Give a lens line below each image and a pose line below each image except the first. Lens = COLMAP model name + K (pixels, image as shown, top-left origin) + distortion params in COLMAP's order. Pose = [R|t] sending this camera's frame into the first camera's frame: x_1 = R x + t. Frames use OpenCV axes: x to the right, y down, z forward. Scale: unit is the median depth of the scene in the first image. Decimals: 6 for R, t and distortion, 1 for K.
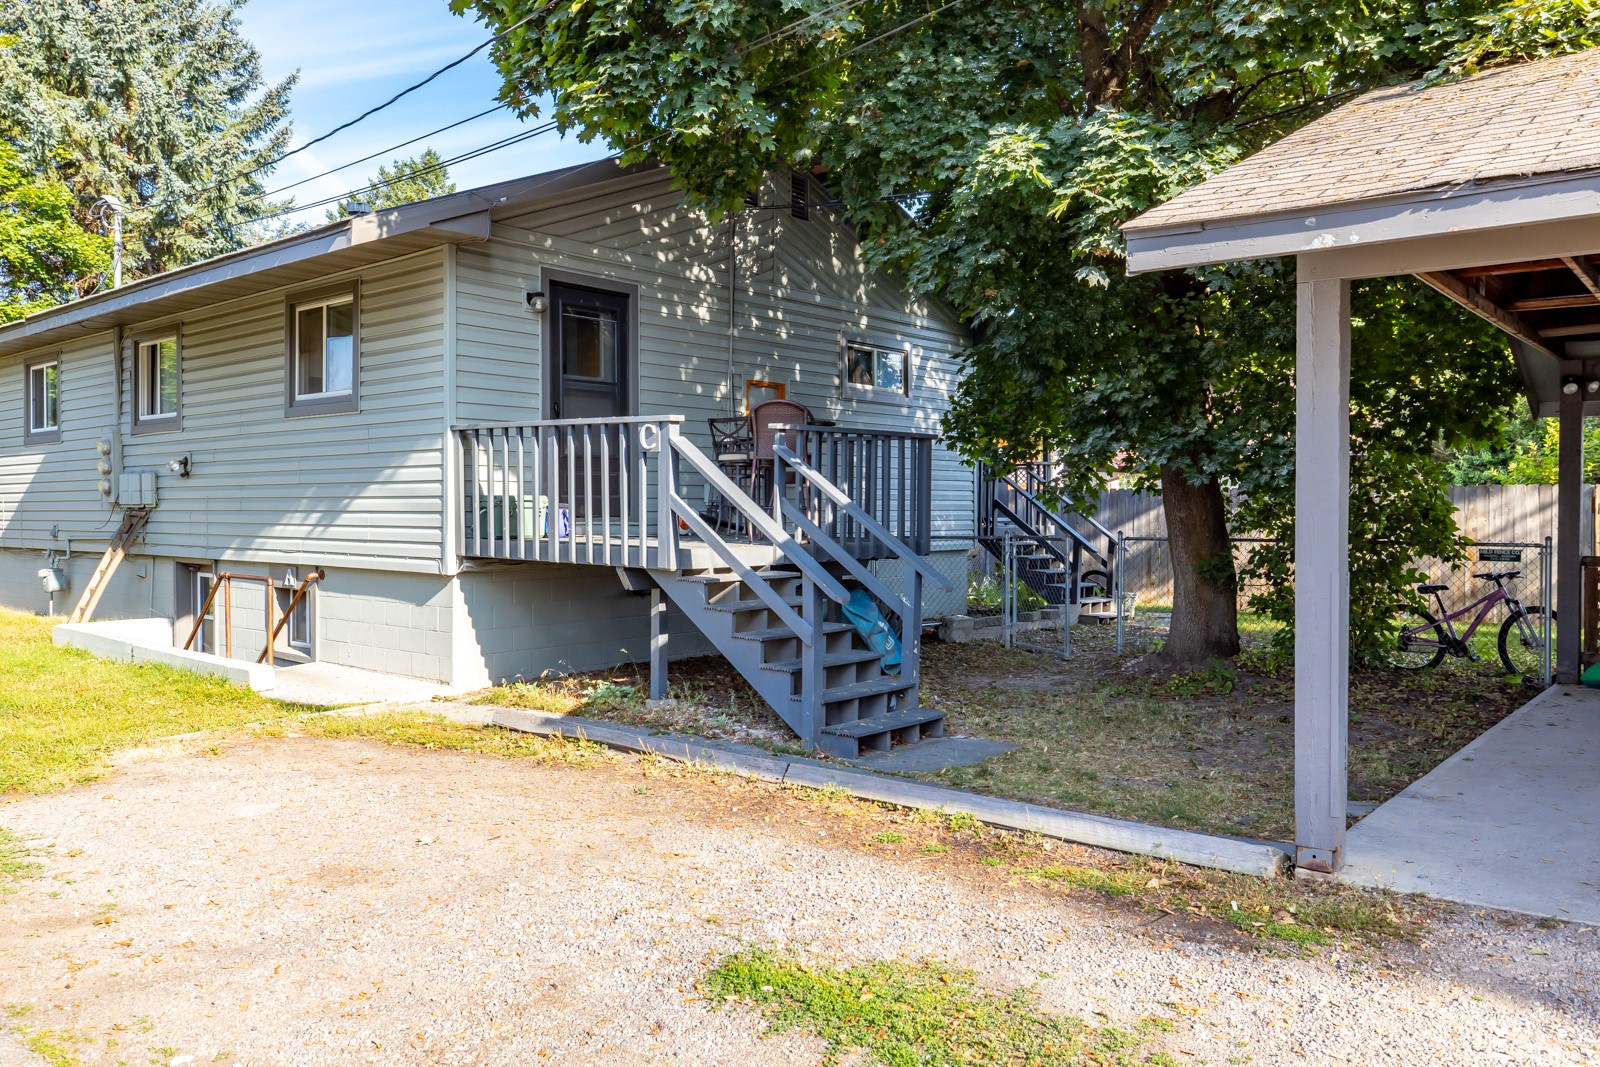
lens RADIAL K [[1207.6, 0, 765.4], [0, 1207.6, 520.9], [0, 0, 1]] dist [-0.015392, 0.017415]
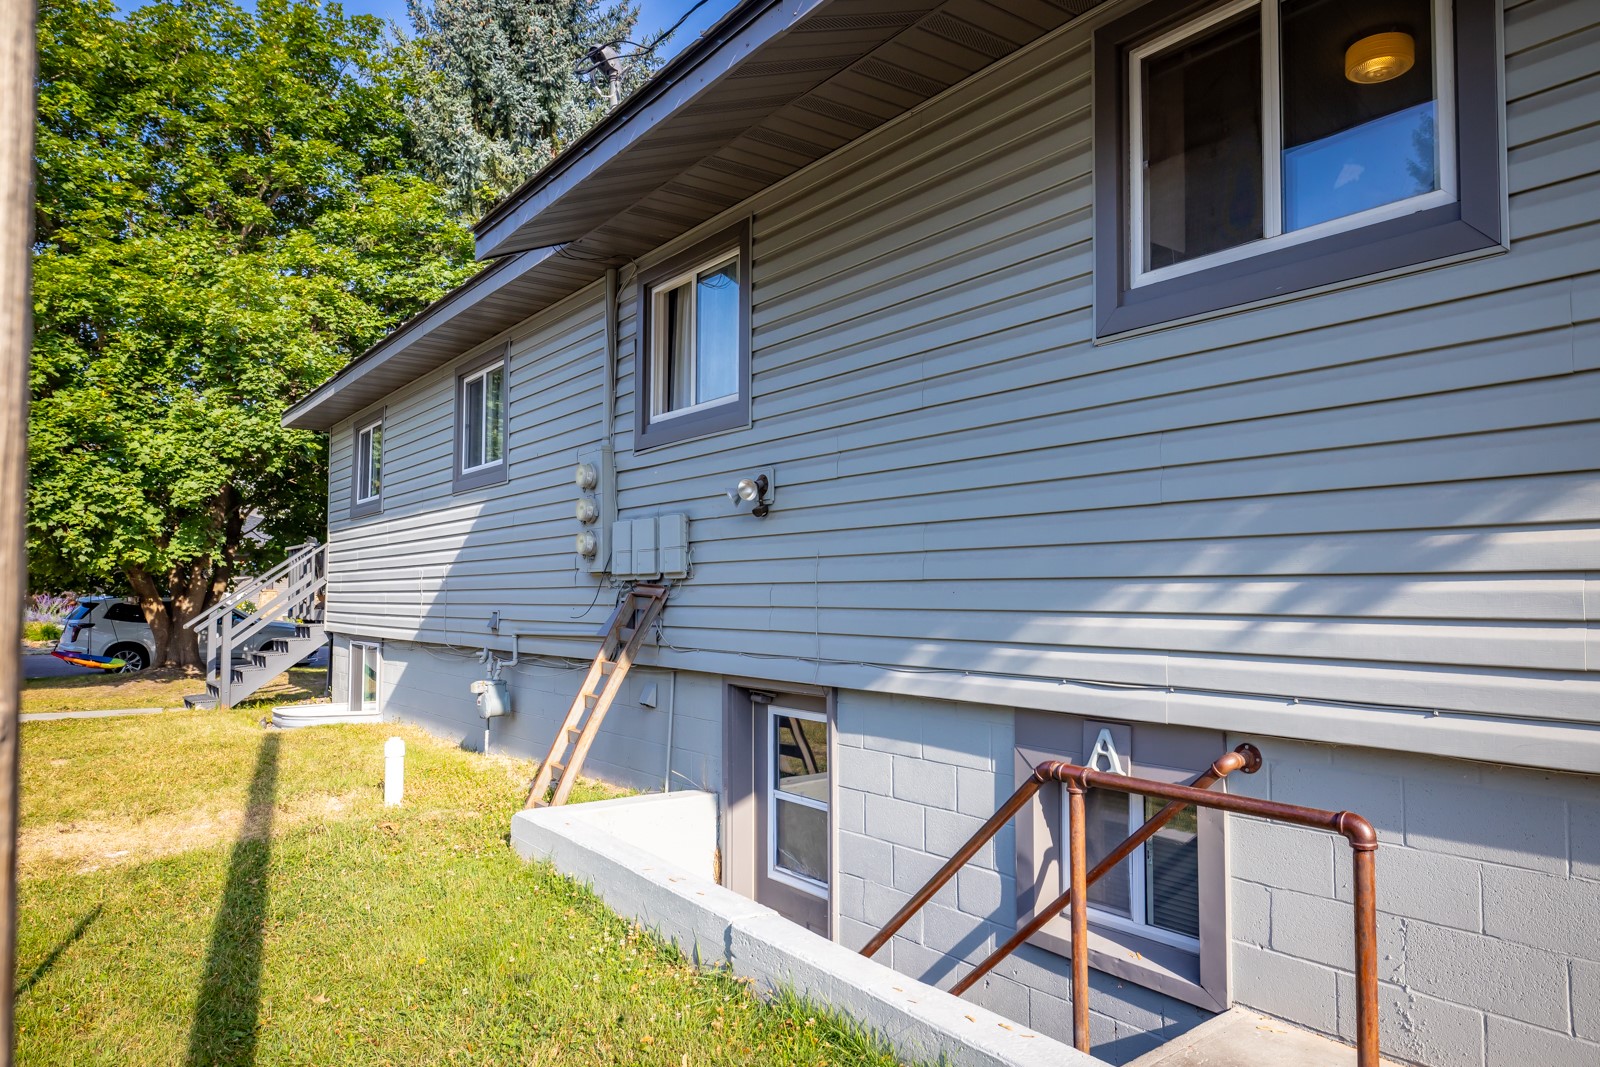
lens RADIAL K [[1060.0, 0, 783.5], [0, 1060.0, 540.1], [0, 0, 1]] dist [0.026859, -0.006099]
pose [[0.973878, -0.009484, -0.226873, -0.457302], [-0.005510, 0.997846, -0.065366, 0.002637], [0.227004, 0.064909, 0.971728, 0.706900]]
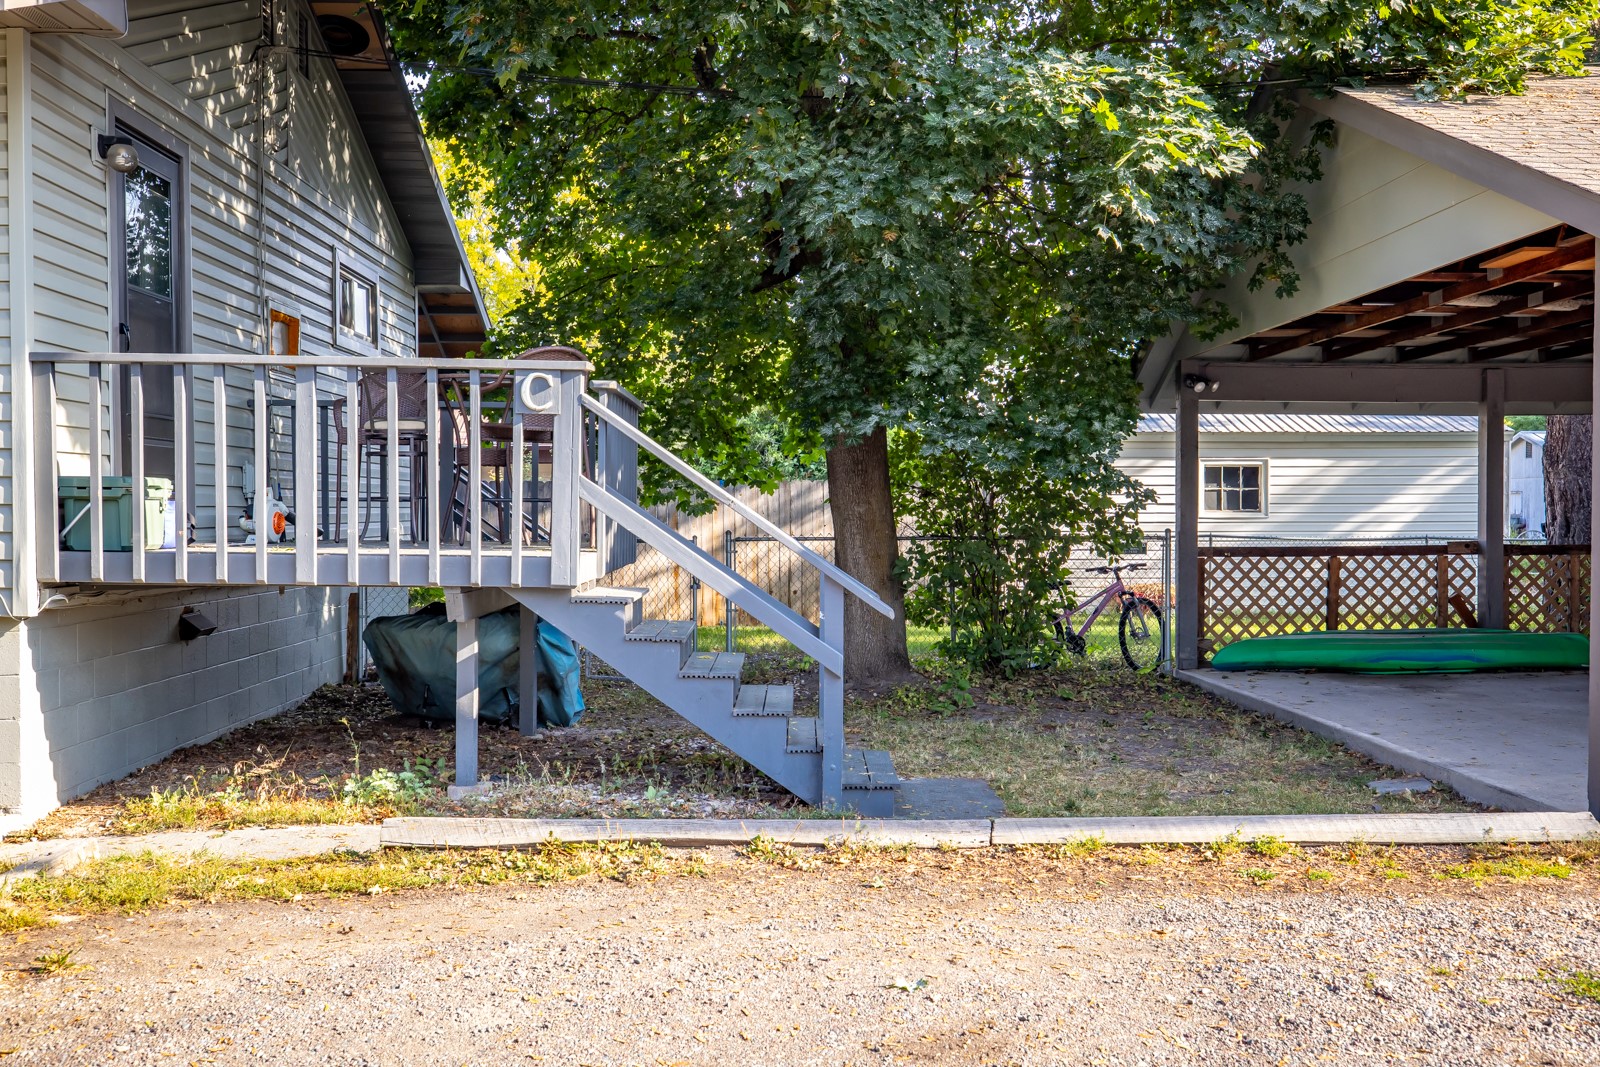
lens RADIAL K [[1568.6, 0, 802.3], [0, 1568.6, 531.3], [0, 0, 1]] dist [0.004241, 0.000000]
pose [[0.741092, -0.010857, 0.671316, -0.450370], [0.010231, 0.999936, 0.004878, 0.004692], [-0.671325, 0.003253, 0.741156, 0.194557]]
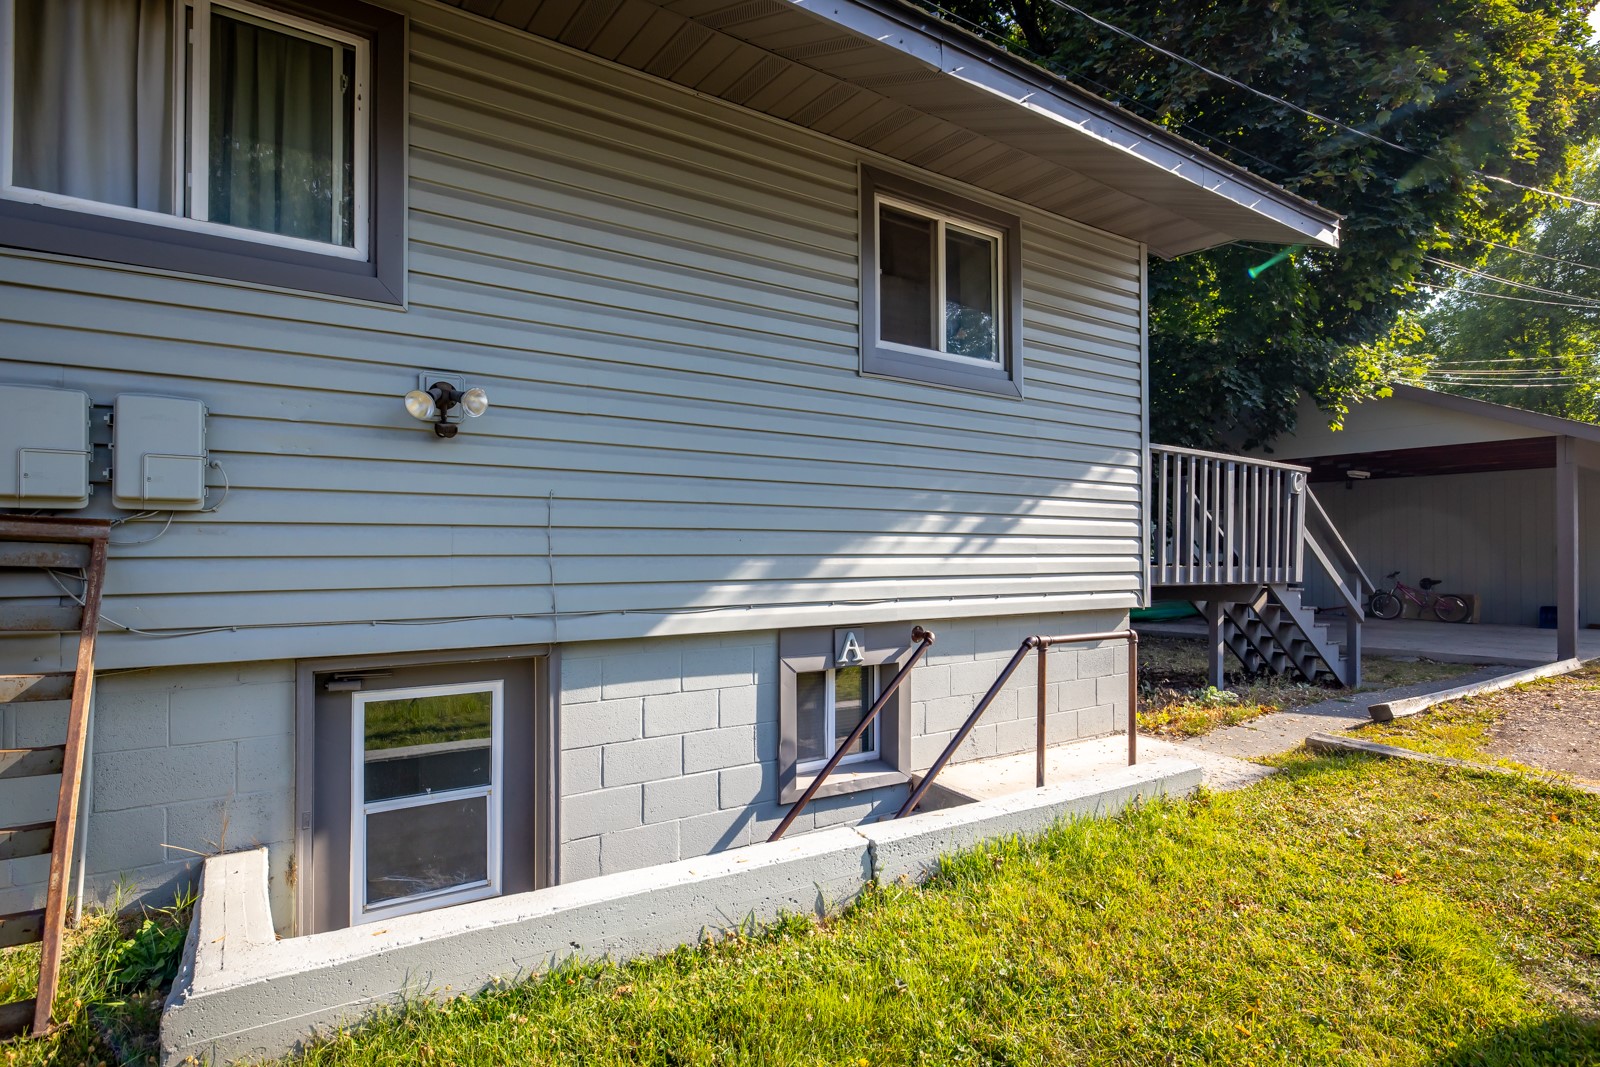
lens RADIAL K [[851.0, 0, 799.7], [0, 851.0, 535.6], [0, 0, 1]] dist [-0.002648, 0.001180]
pose [[0.244599, 0.022047, 0.969374, -0.871846], [0.014659, 0.999543, -0.026432, 0.004192], [-0.969514, 0.020676, 0.244164, 1.012035]]
